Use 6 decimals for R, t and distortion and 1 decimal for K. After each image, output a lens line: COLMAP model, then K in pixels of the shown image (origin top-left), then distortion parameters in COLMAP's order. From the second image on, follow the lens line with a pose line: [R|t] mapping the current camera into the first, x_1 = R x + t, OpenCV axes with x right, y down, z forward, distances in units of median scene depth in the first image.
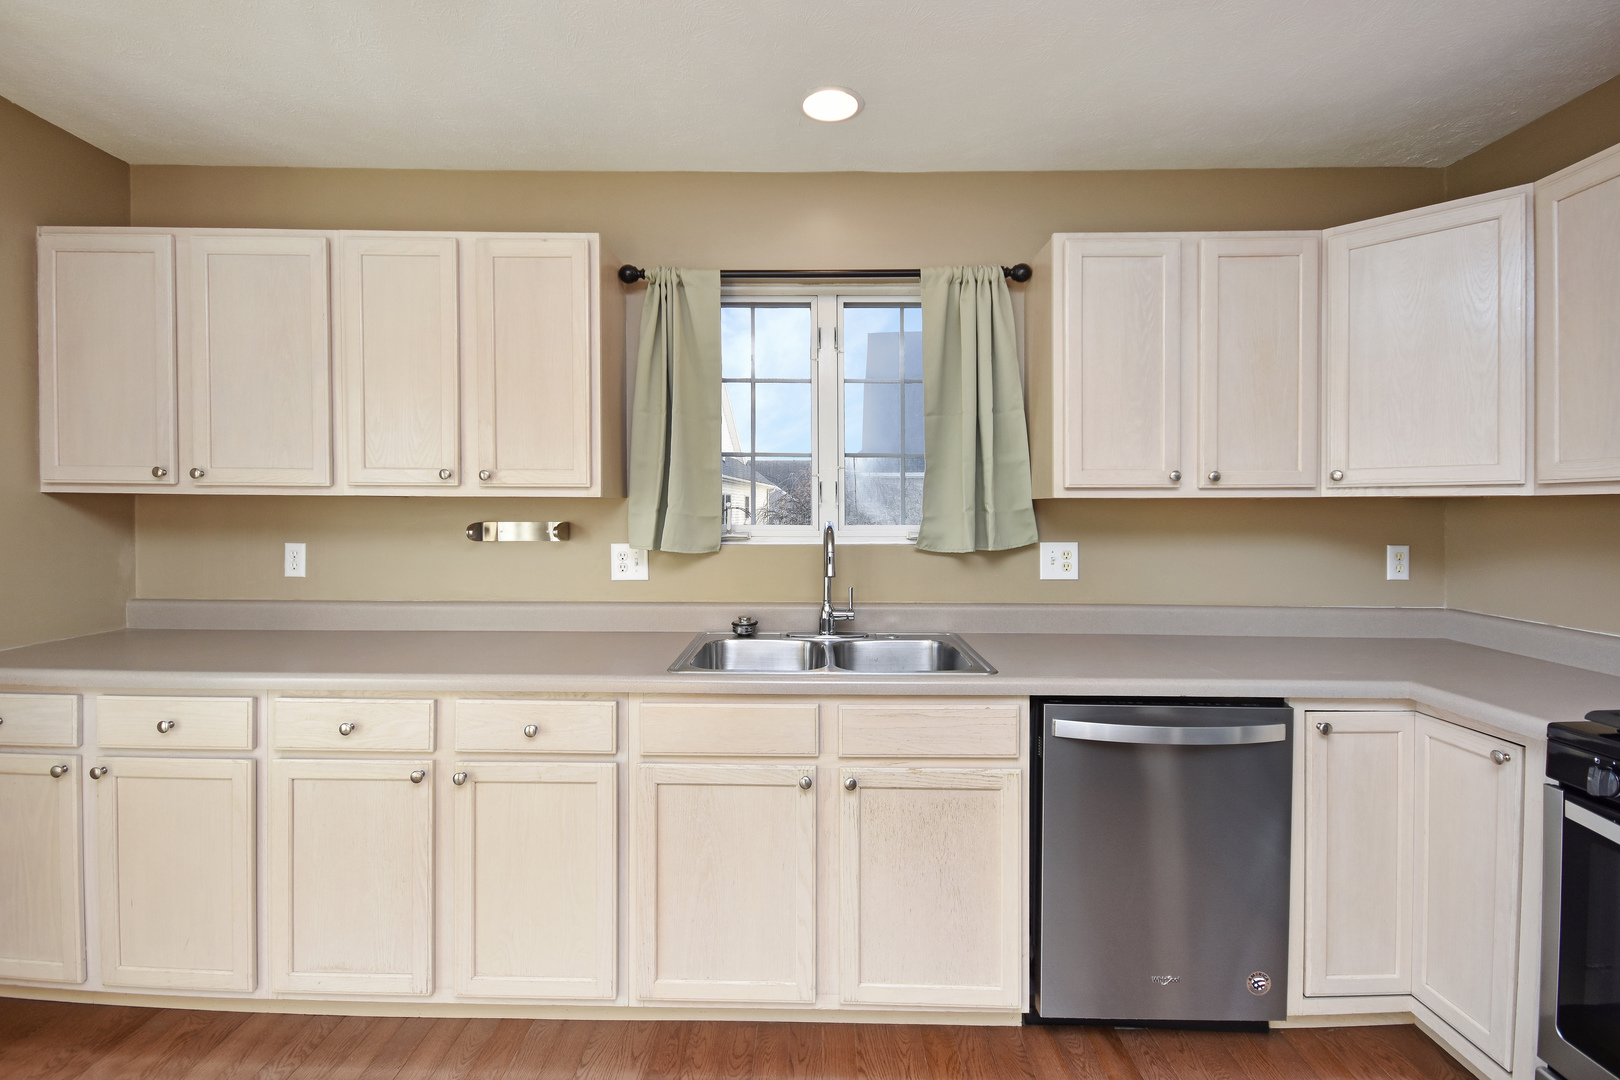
lens RADIAL K [[723.6, 0, 804.0], [0, 723.6, 505.0], [0, 0, 1]] dist [-0.002222, -0.000410]
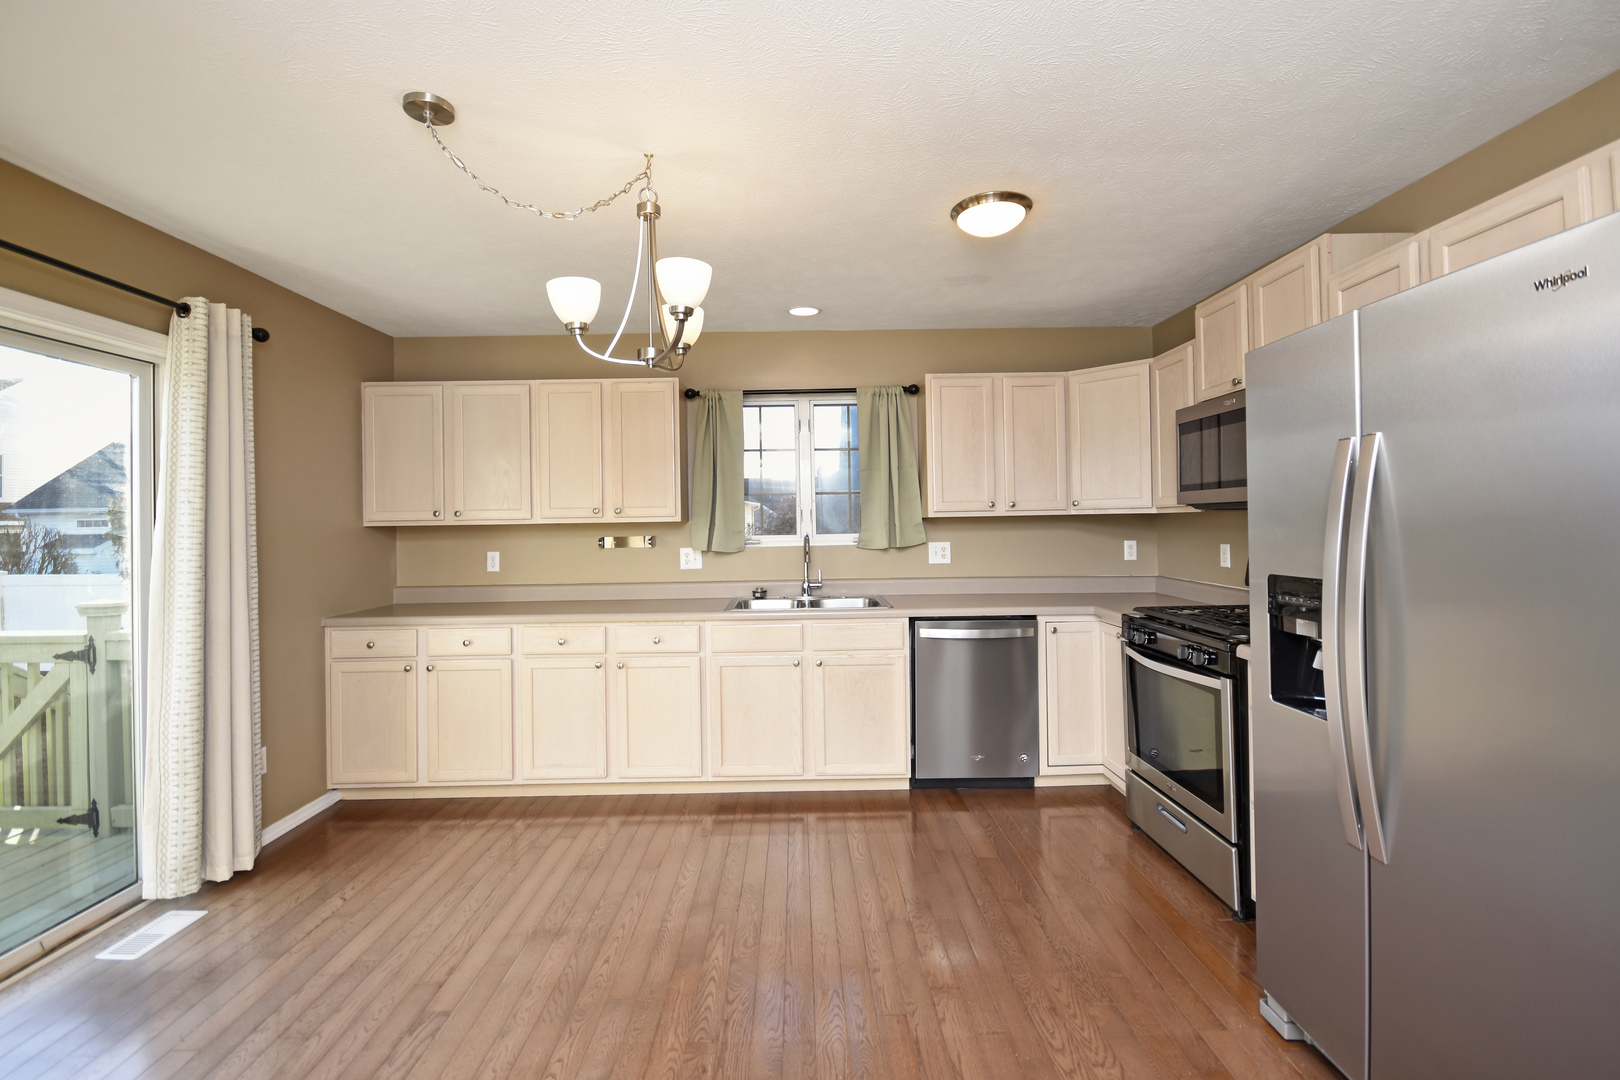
lens RADIAL K [[712.7, 0, 803.9], [0, 712.7, 520.3], [0, 0, 1]] dist [-0.001036, -0.000172]
pose [[0.999622, -0.017537, 0.021183, -0.009721], [0.017567, 0.999845, -0.001200, -0.005087], [-0.021158, 0.001572, 0.999775, -0.812647]]
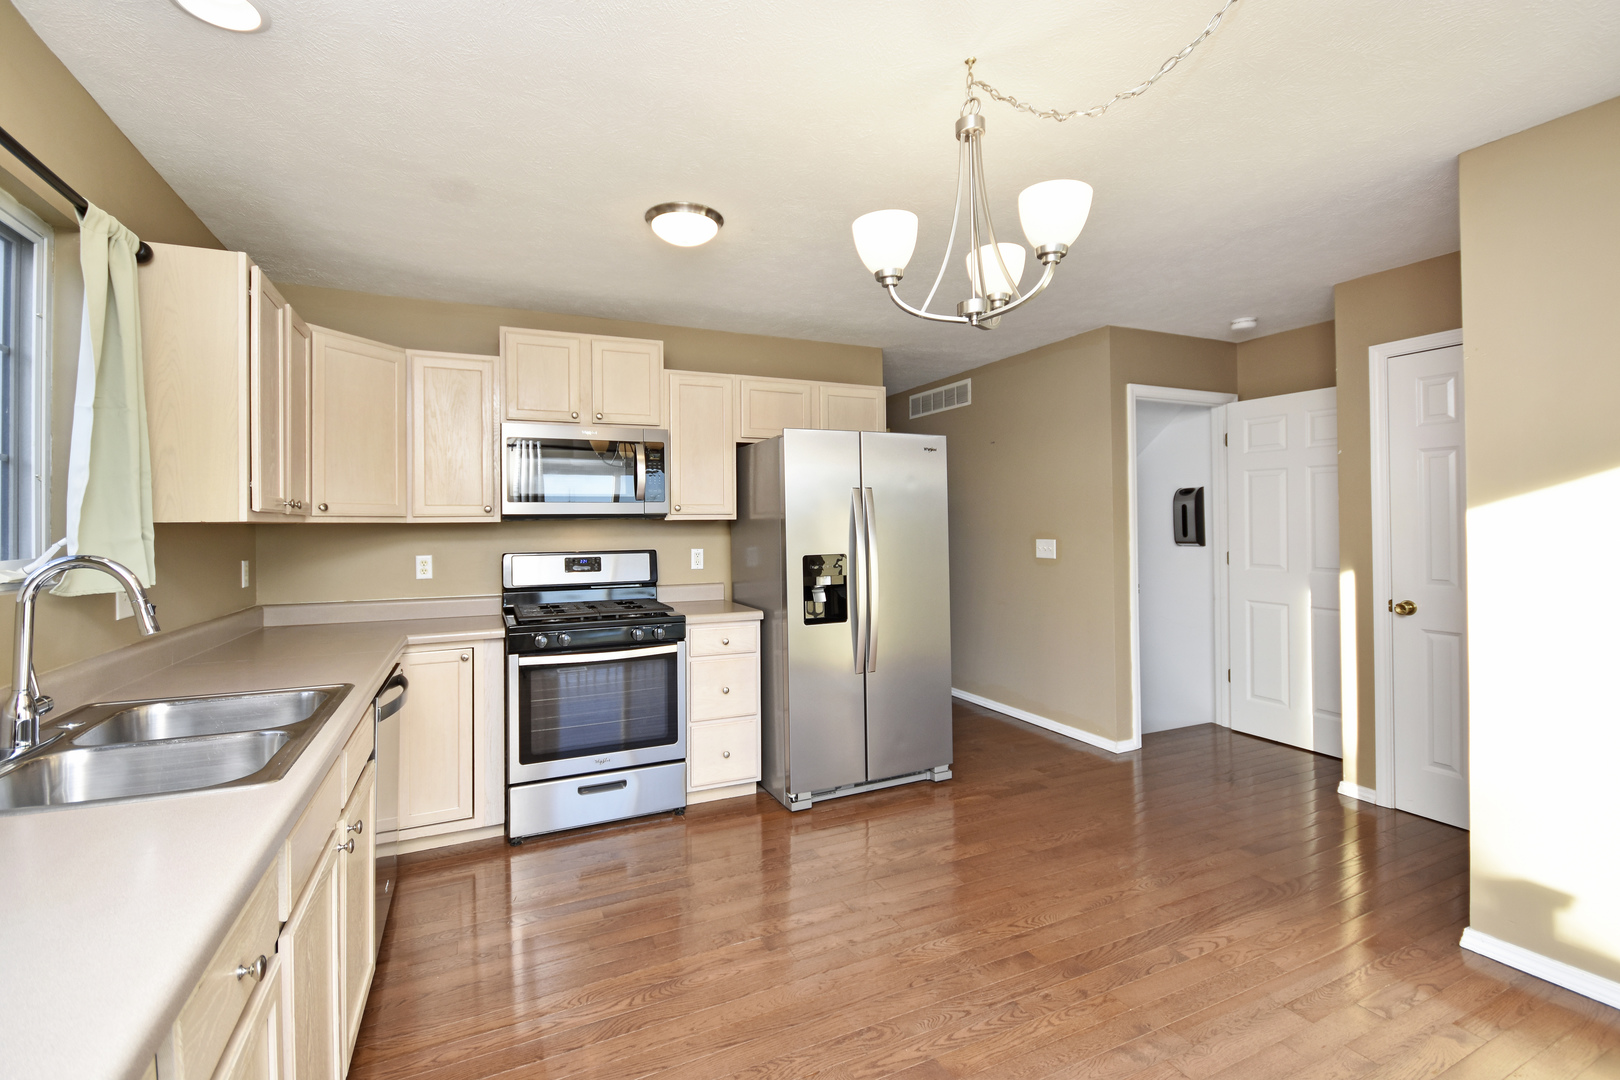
lens RADIAL K [[712.7, 0, 803.9], [0, 712.7, 520.3], [0, 0, 1]] dist [-0.001036, -0.000172]
pose [[-0.430564, 0.005275, 0.902544, -0.854296], [0.007048, 0.999972, -0.002482, -0.004892], [-0.902532, 0.005293, -0.430590, 0.740727]]
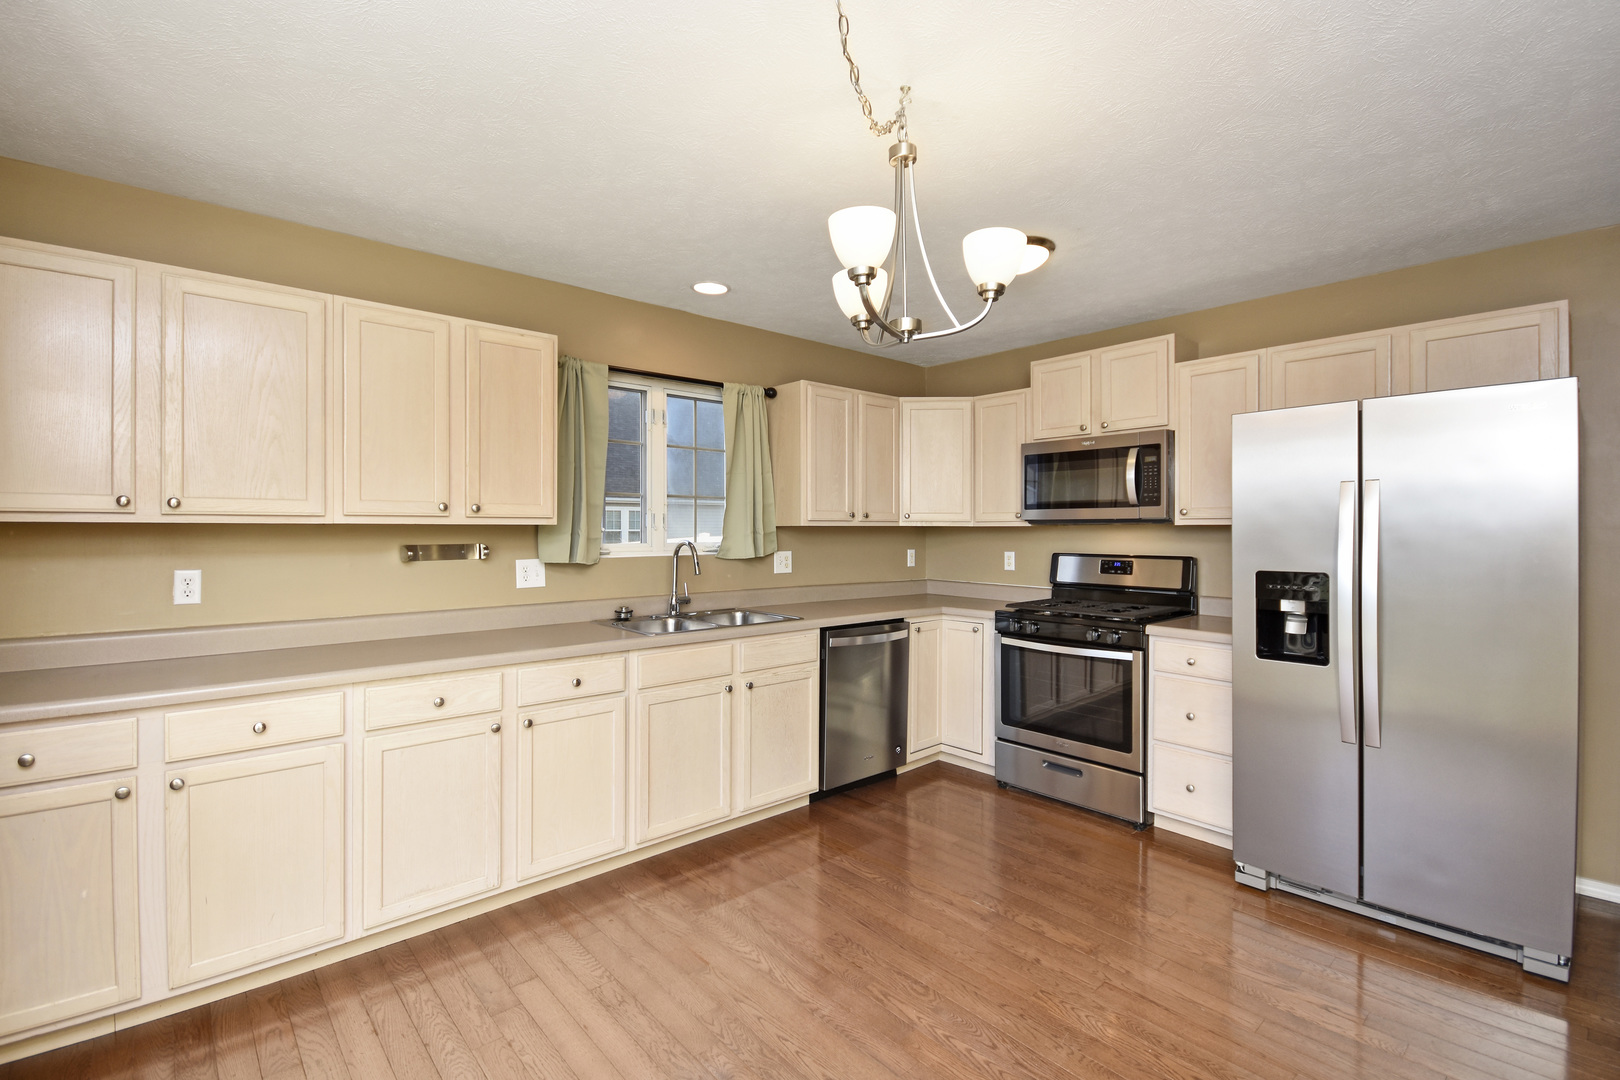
lens RADIAL K [[726.2, 0, 808.7], [0, 726.2, 533.3], [0, 0, 1]] dist [0.021742, -0.019545]
pose [[0.739805, -0.004996, 0.672802, -0.878563], [-0.001213, 0.999961, 0.008759, -0.006881], [-0.672820, -0.007296, 0.739770, -0.364753]]
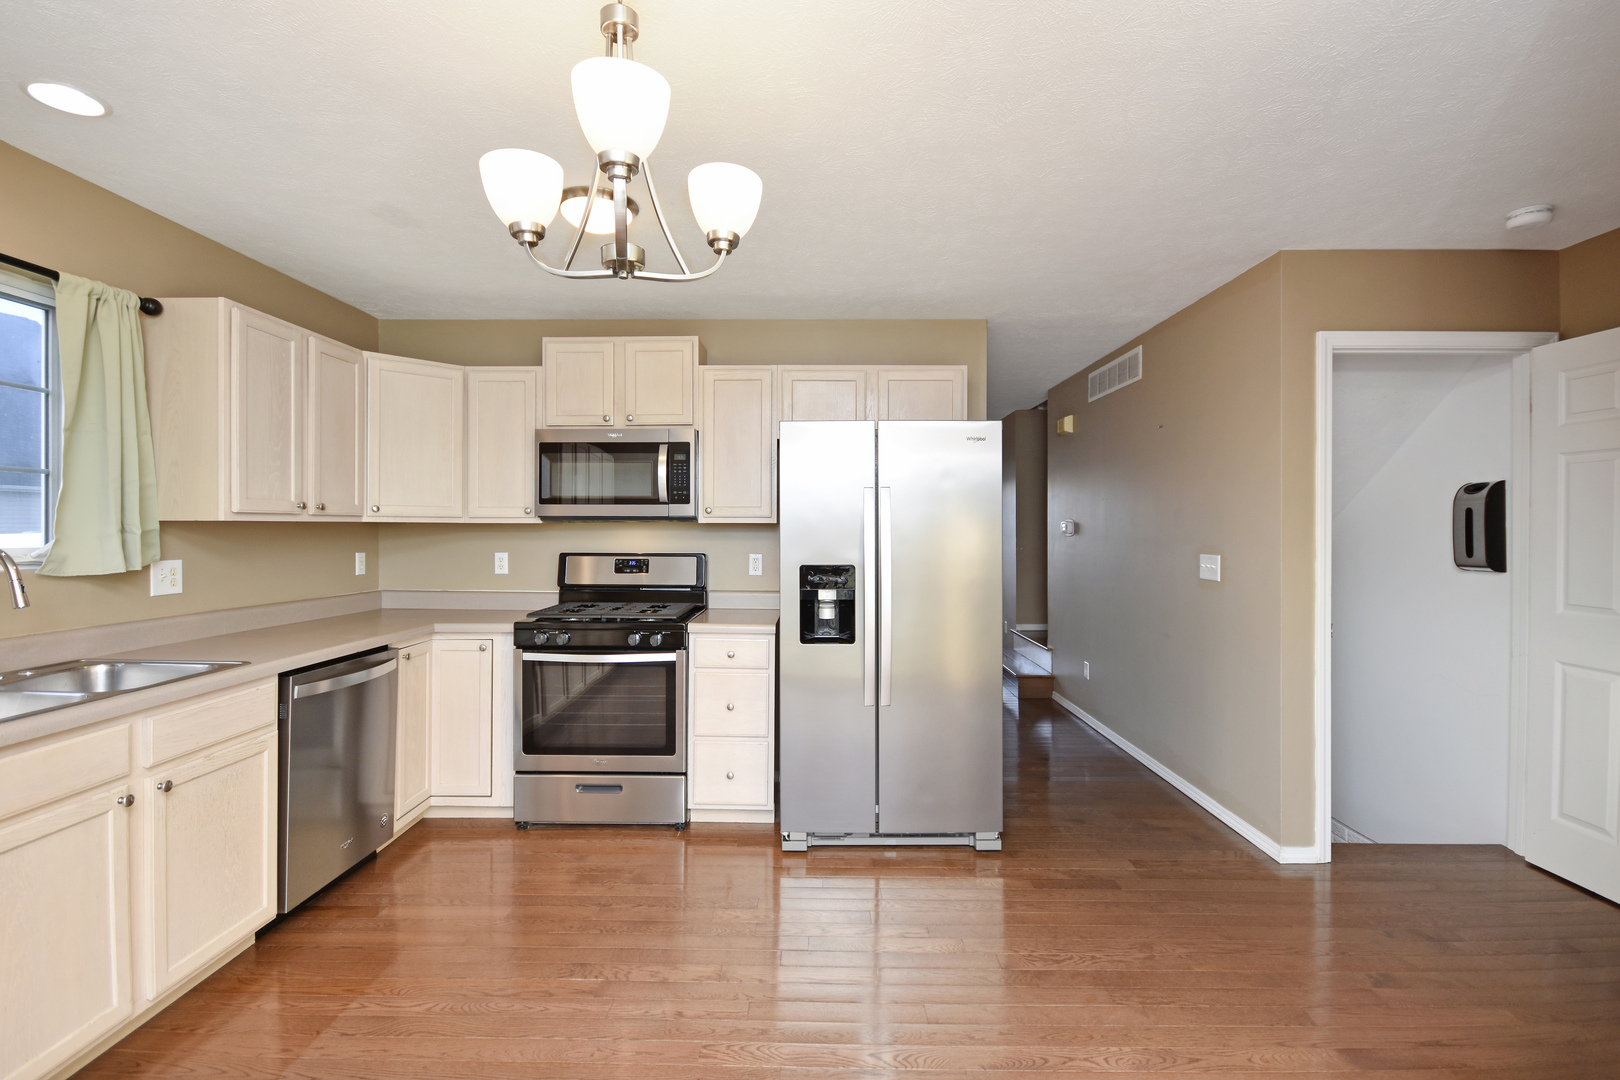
lens RADIAL K [[733.0, 0, 812.0], [0, 733.0, 529.6], [0, 0, 1]] dist [0.001898, -0.007529]
pose [[0.000666, -0.004656, 0.999989, -0.860515], [-0.005471, 0.999974, 0.004660, -0.005804], [-0.999985, -0.005474, 0.000640, 0.033784]]
